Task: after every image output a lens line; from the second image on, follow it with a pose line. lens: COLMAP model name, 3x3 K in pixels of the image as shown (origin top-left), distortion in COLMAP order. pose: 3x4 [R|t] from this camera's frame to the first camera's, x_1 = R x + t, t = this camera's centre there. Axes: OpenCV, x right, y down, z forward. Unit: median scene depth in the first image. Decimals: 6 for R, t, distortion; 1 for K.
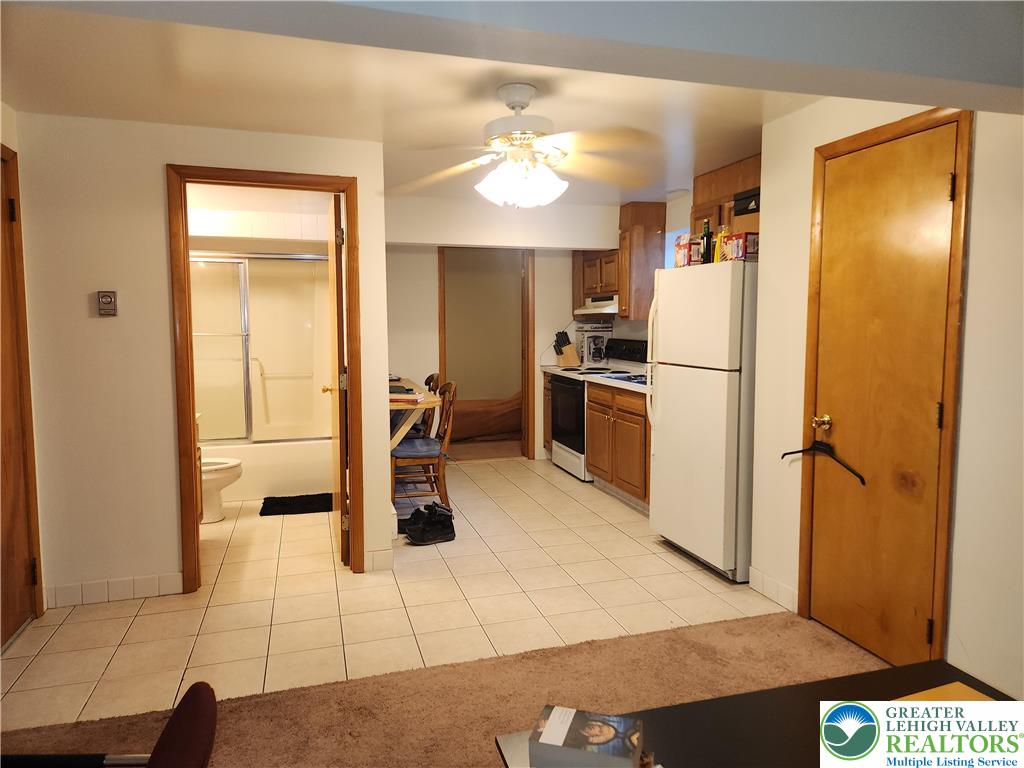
lens RADIAL K [[680.7, 0, 514.2], [0, 680.7, 374.8], [0, 0, 1]] dist [0.058606, -0.032609]
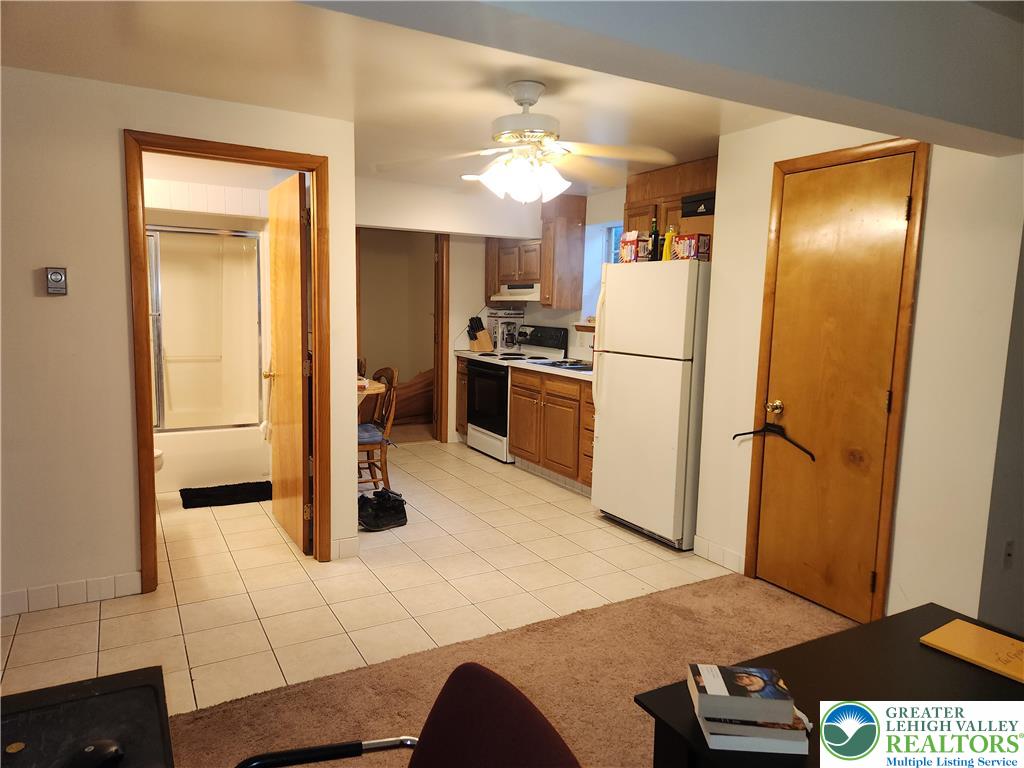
lens RADIAL K [[680.7, 0, 502.6], [0, 680.7, 383.3], [0, 0, 1]] dist [0.058606, -0.032609]
pose [[0.977115, -0.000781, 0.212708, -0.213219], [-0.007826, 0.999184, 0.039617, -0.010503], [-0.212566, -0.040375, 0.976312, -0.010157]]
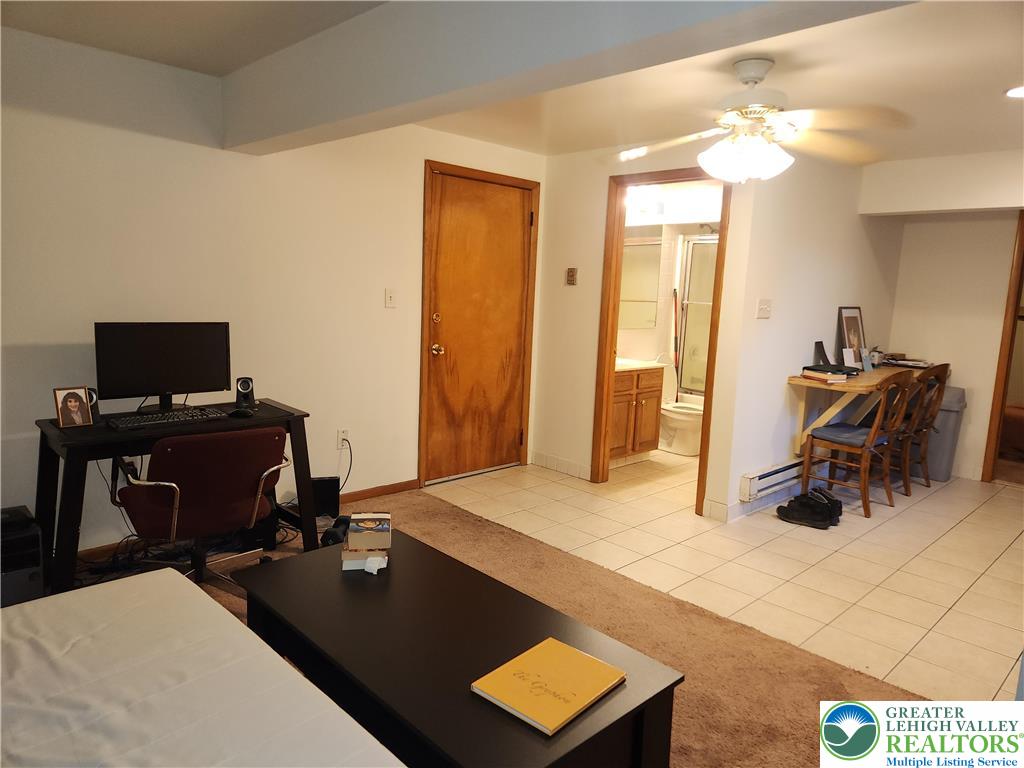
lens RADIAL K [[680.7, 0, 512.1], [0, 680.7, 374.5], [0, 0, 1]] dist [0.058606, -0.032609]
pose [[0.456049, 0.138425, -0.879124, 0.685992], [-0.115272, 0.988696, 0.095880, -0.018615], [0.882458, 0.057612, 0.466850, 0.202701]]
